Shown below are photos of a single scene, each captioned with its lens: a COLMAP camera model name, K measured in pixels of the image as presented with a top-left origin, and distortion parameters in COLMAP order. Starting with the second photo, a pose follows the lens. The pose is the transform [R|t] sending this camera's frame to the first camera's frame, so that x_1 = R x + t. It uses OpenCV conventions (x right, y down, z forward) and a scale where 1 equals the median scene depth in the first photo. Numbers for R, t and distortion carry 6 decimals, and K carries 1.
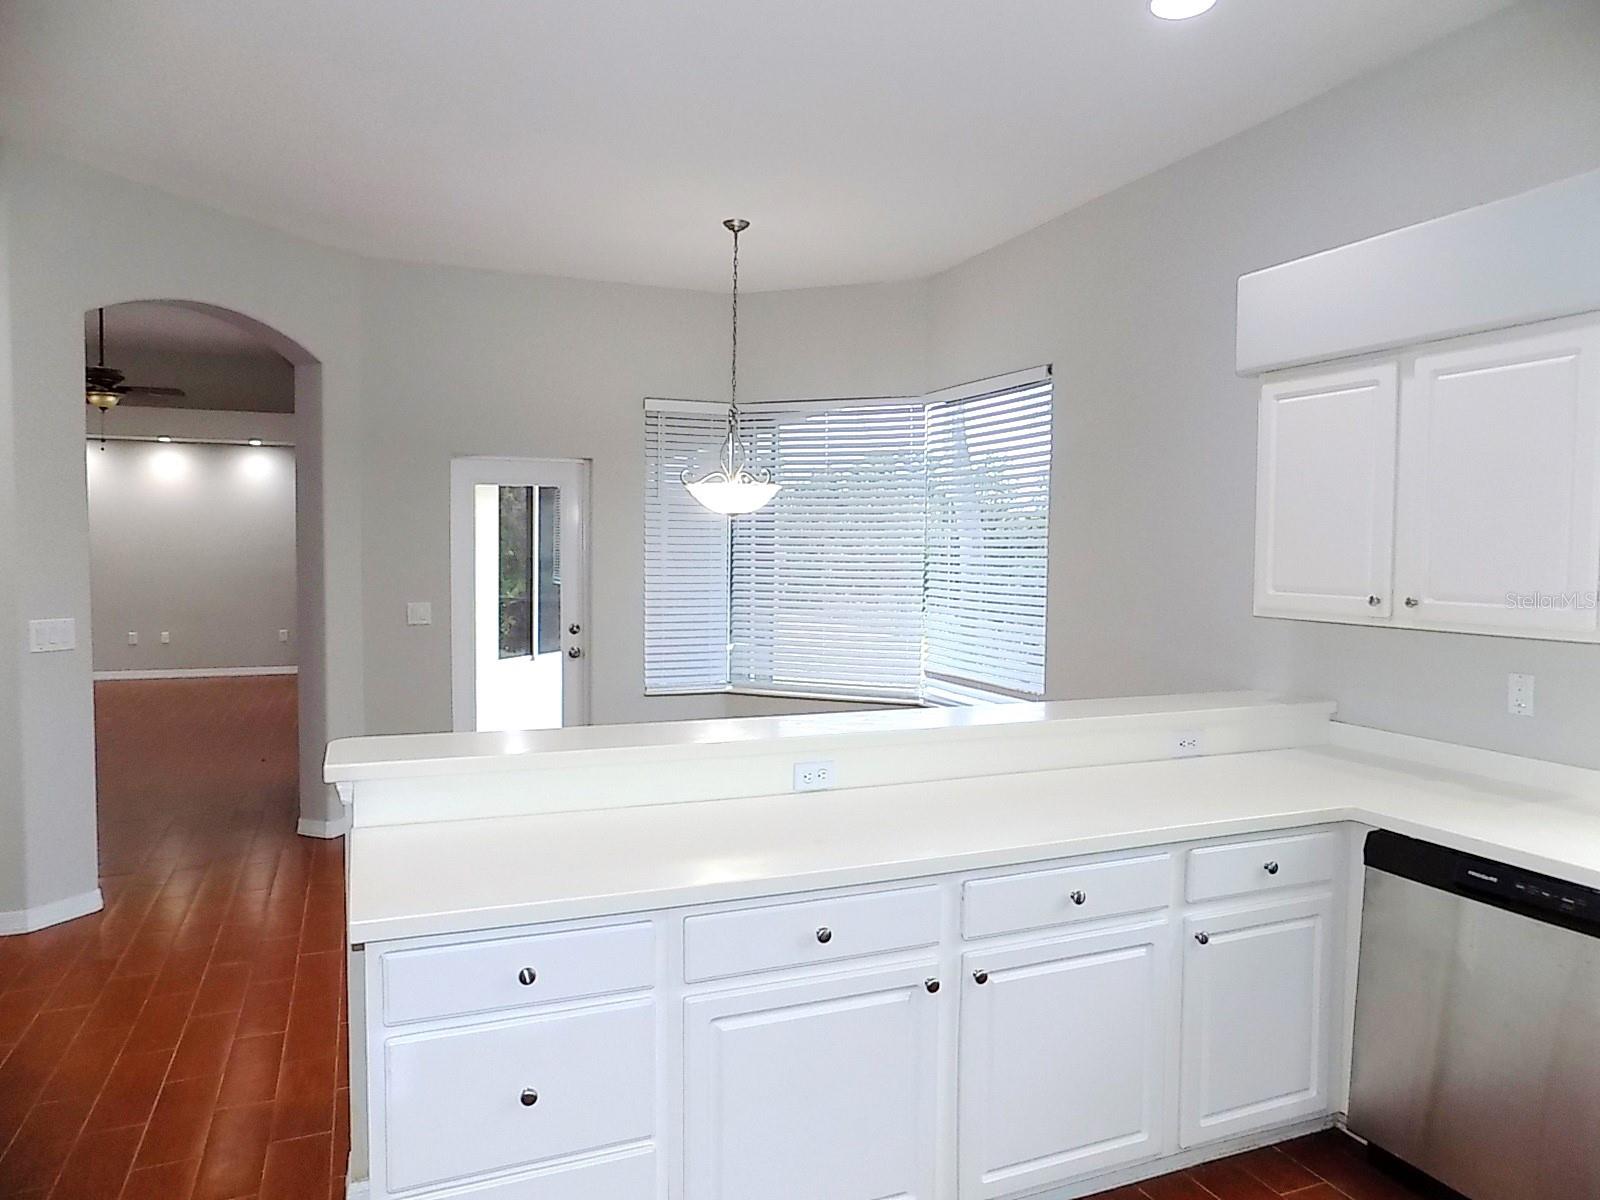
lens RADIAL K [[1080.5, 0, 800.0], [0, 1080.5, 600.0], [0, 0, 1]] dist [-0.067473, 0.072013]
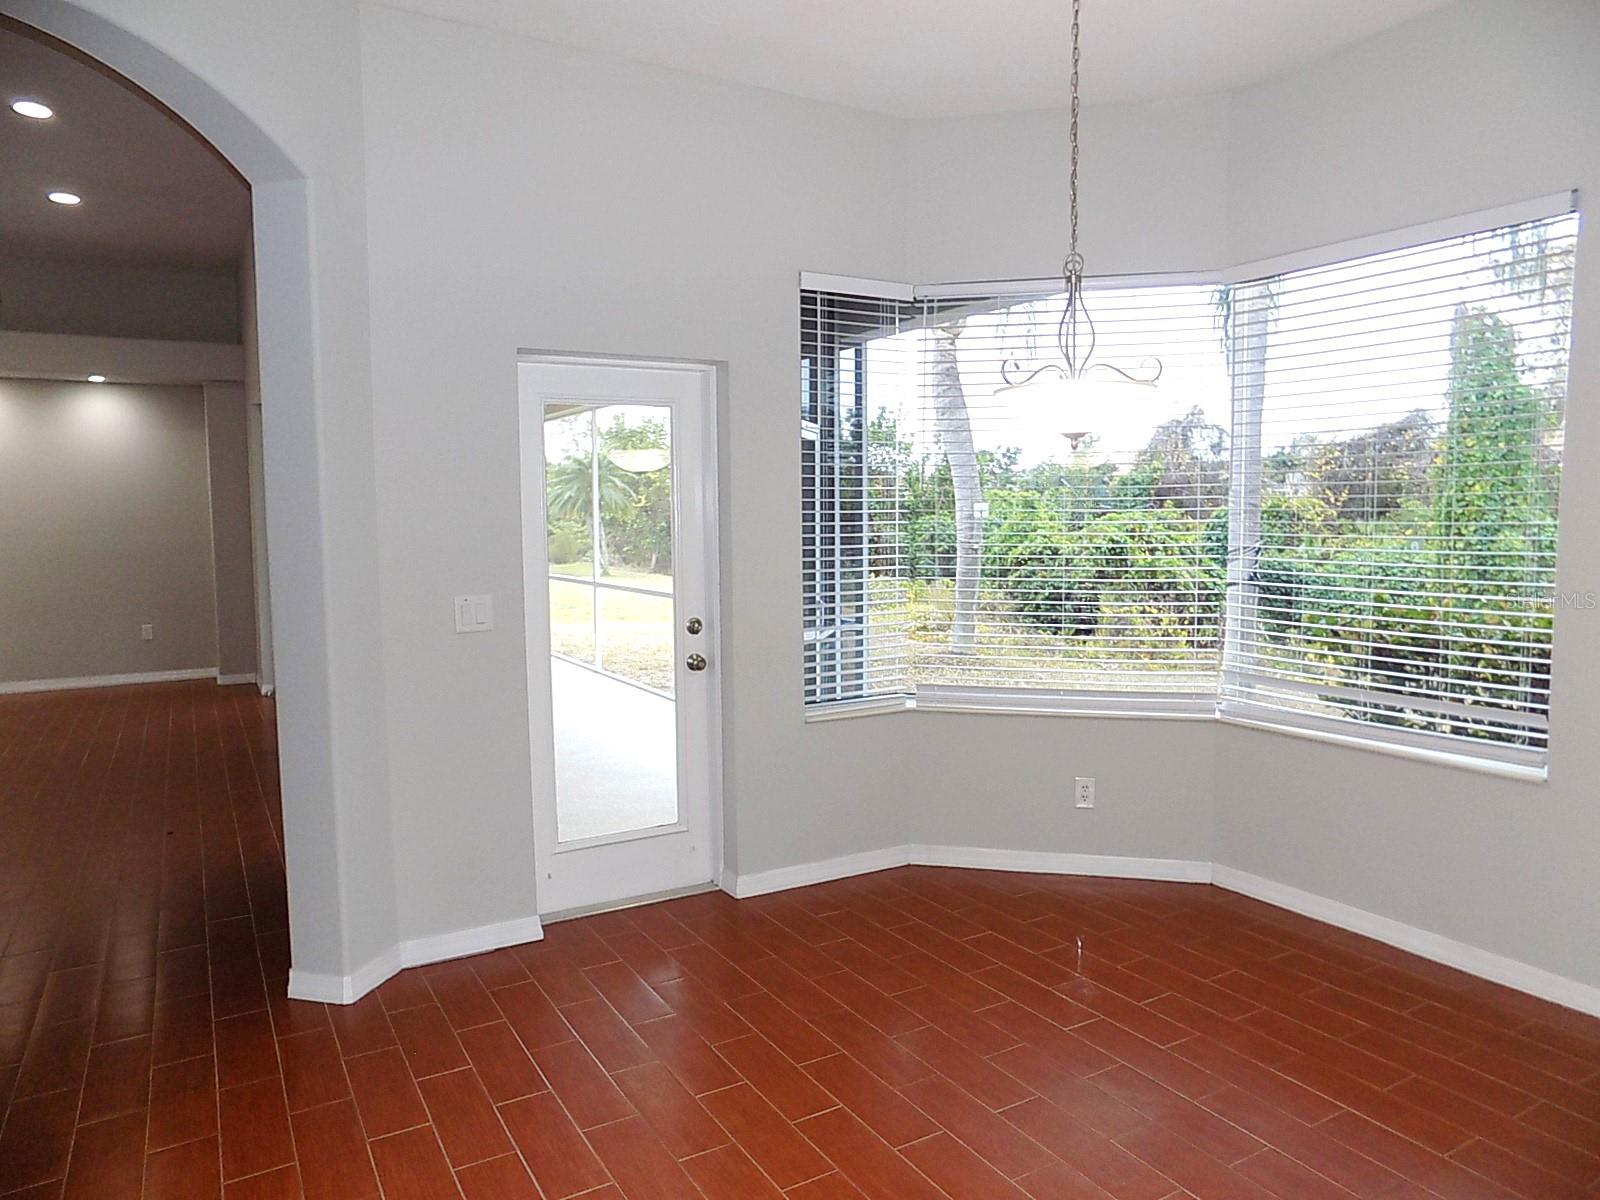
lens RADIAL K [[1080.5, 0, 800.0], [0, 1080.5, 600.0], [0, 0, 1]] dist [-0.067473, 0.072013]
pose [[0.989692, -0.030315, 0.139966, -0.239757], [0.025989, 0.999129, 0.032635, -0.008982], [-0.140834, -0.028661, 0.989618, 0.347429]]
